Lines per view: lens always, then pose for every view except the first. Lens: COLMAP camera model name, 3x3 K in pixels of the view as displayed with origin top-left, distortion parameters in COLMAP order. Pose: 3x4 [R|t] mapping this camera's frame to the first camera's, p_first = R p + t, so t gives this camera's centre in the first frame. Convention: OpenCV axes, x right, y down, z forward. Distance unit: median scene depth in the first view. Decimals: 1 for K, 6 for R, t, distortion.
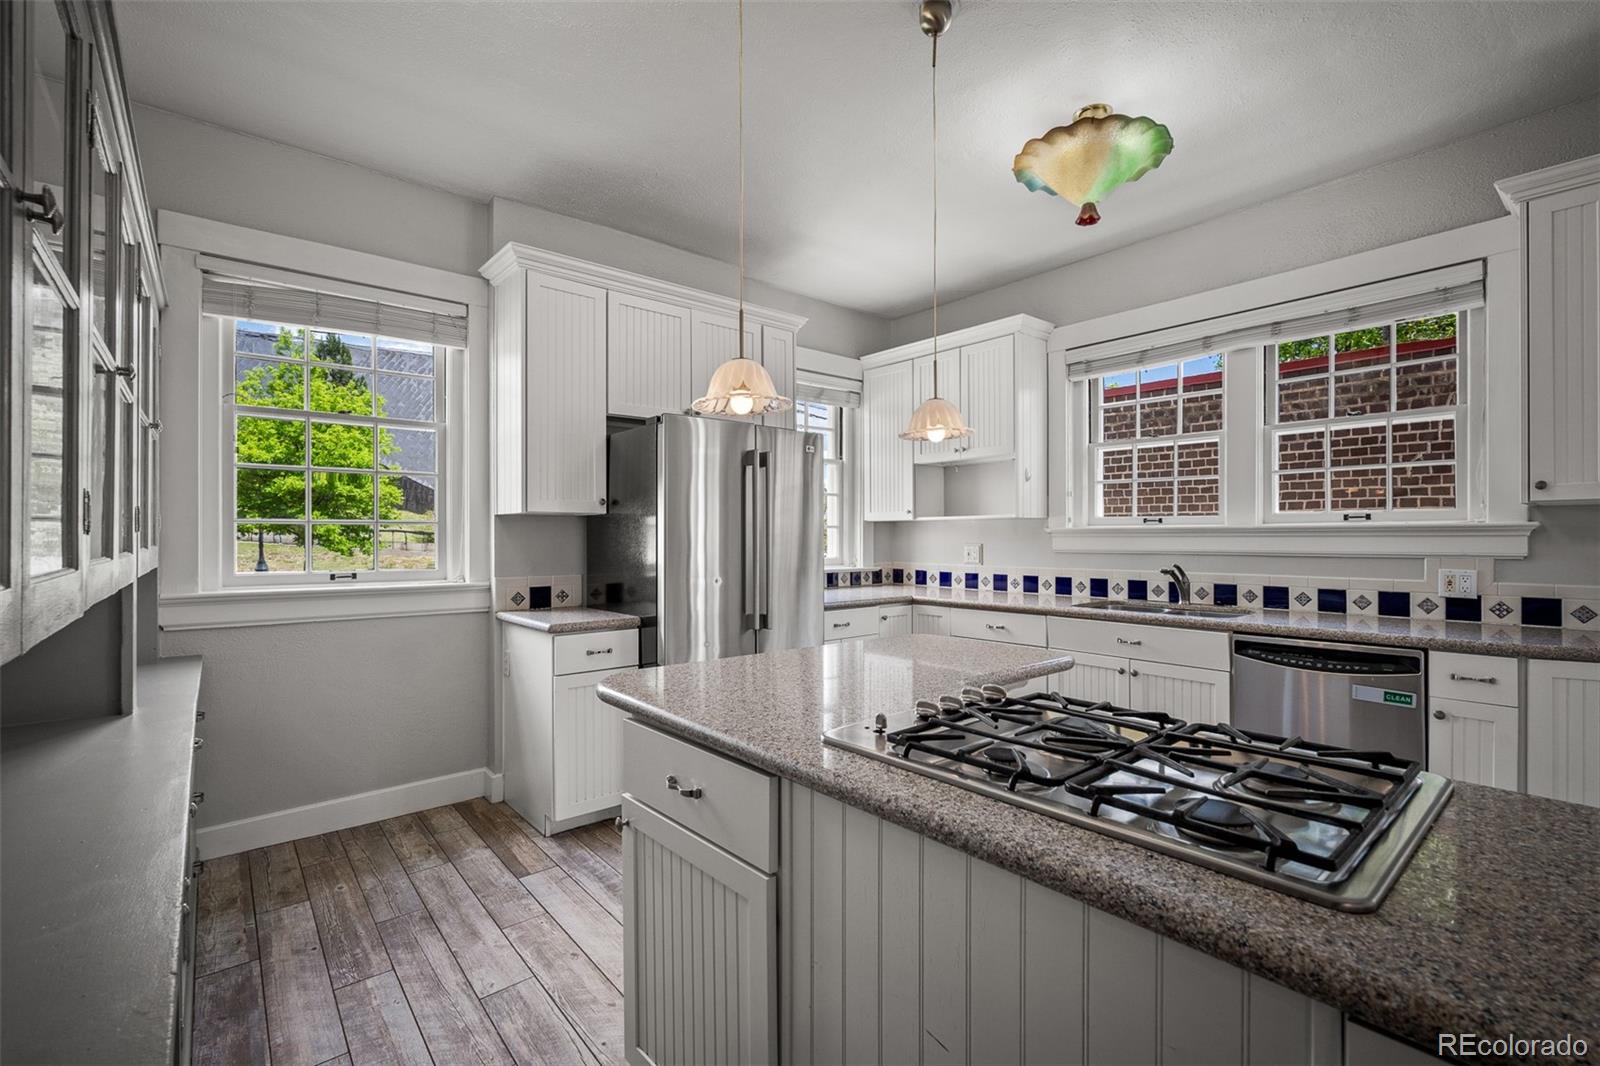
lens RADIAL K [[711.0, 0, 801.7], [0, 711.0, 533.6], [0, 0, 1]] dist [-0.008396, 0.002829]
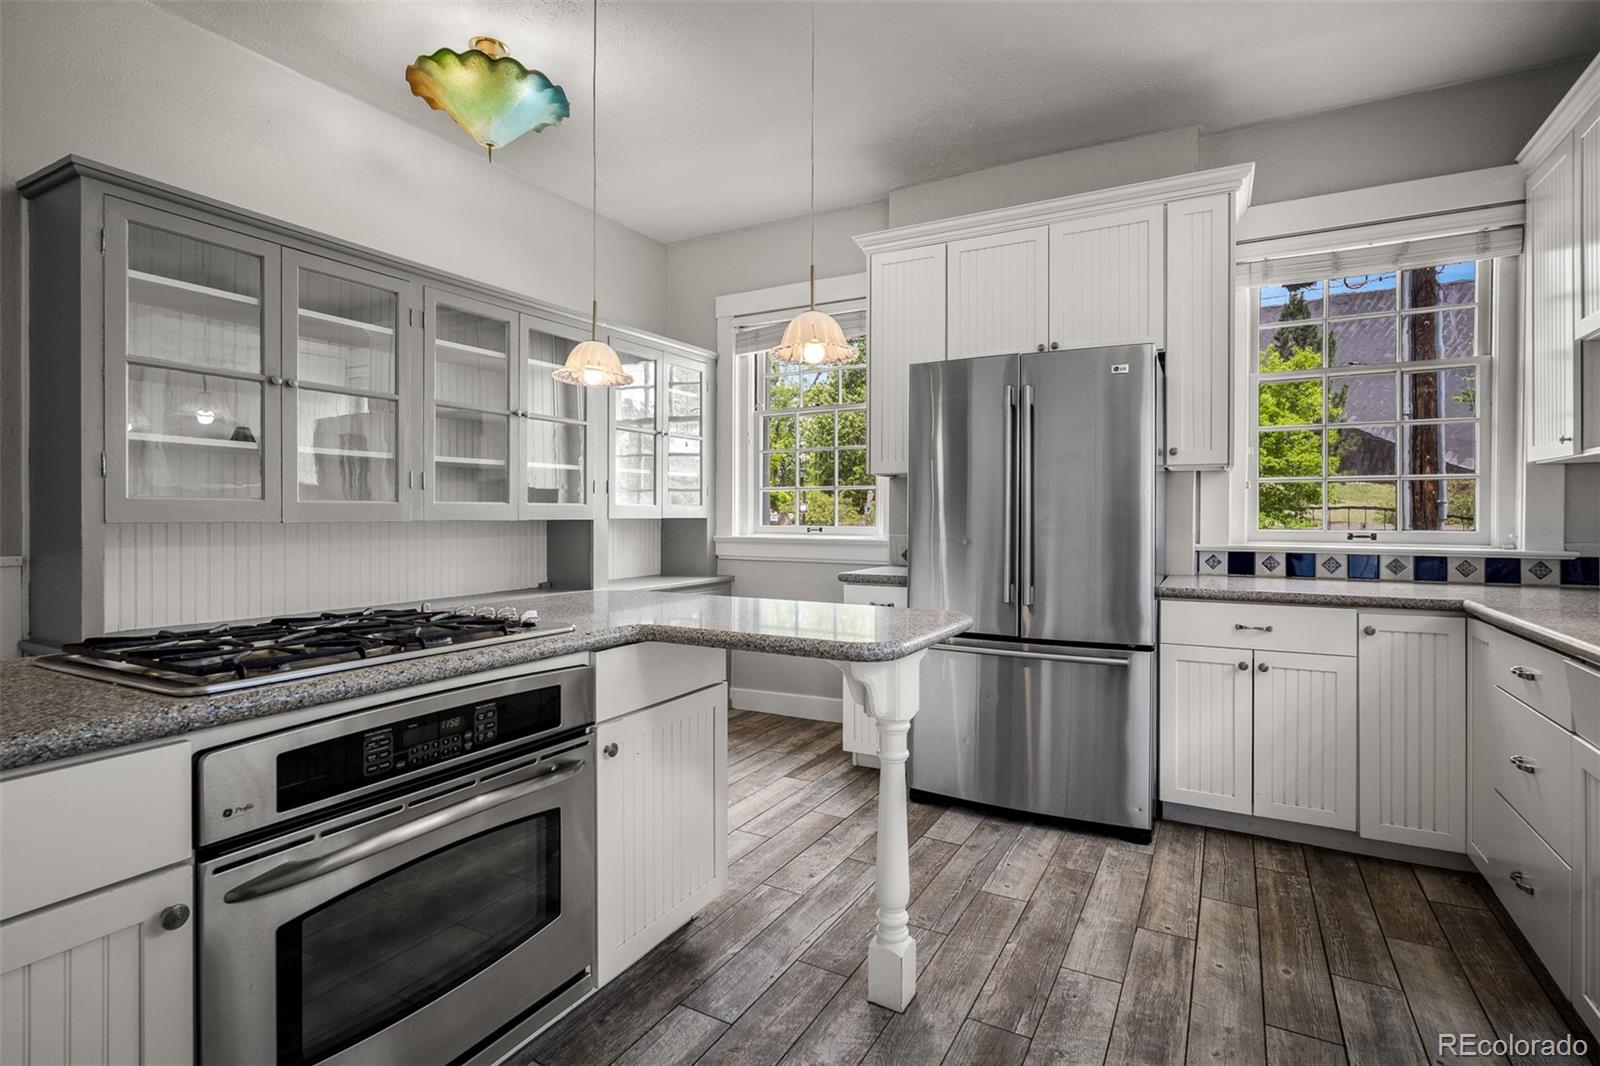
lens RADIAL K [[810.4, 0, 794.8], [0, 810.4, 521.1], [0, 0, 1]] dist [0.004982, 0.000778]
pose [[0.363723, 0.009265, -0.931461, 0.715589], [-0.002423, 0.999957, 0.009000, 0.033810], [0.931504, -0.001017, 0.363730, 0.419630]]
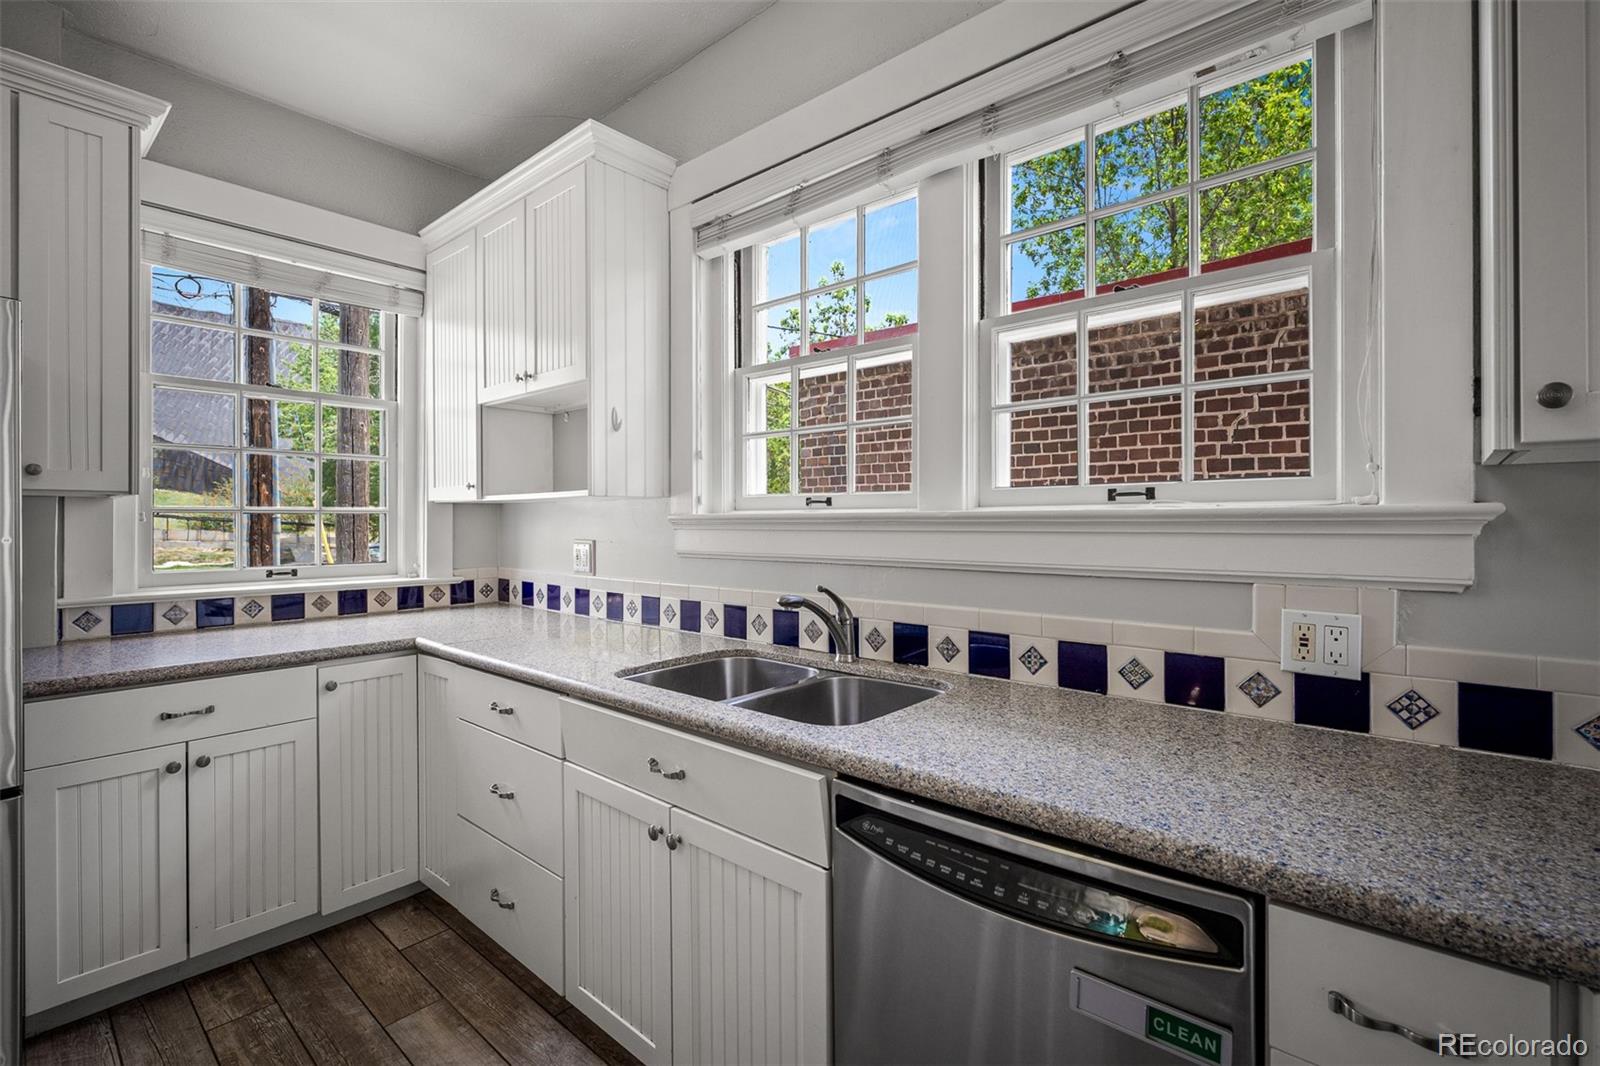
lens RADIAL K [[711.0, 0, 800.2], [0, 711.0, 518.9], [0, 0, 1]] dist [-0.008396, 0.002829]
pose [[0.987383, 0.001243, 0.158343, 0.479242], [-0.001375, 0.999999, 0.000728, -0.006102], [-0.158342, -0.000936, 0.987384, 0.548864]]
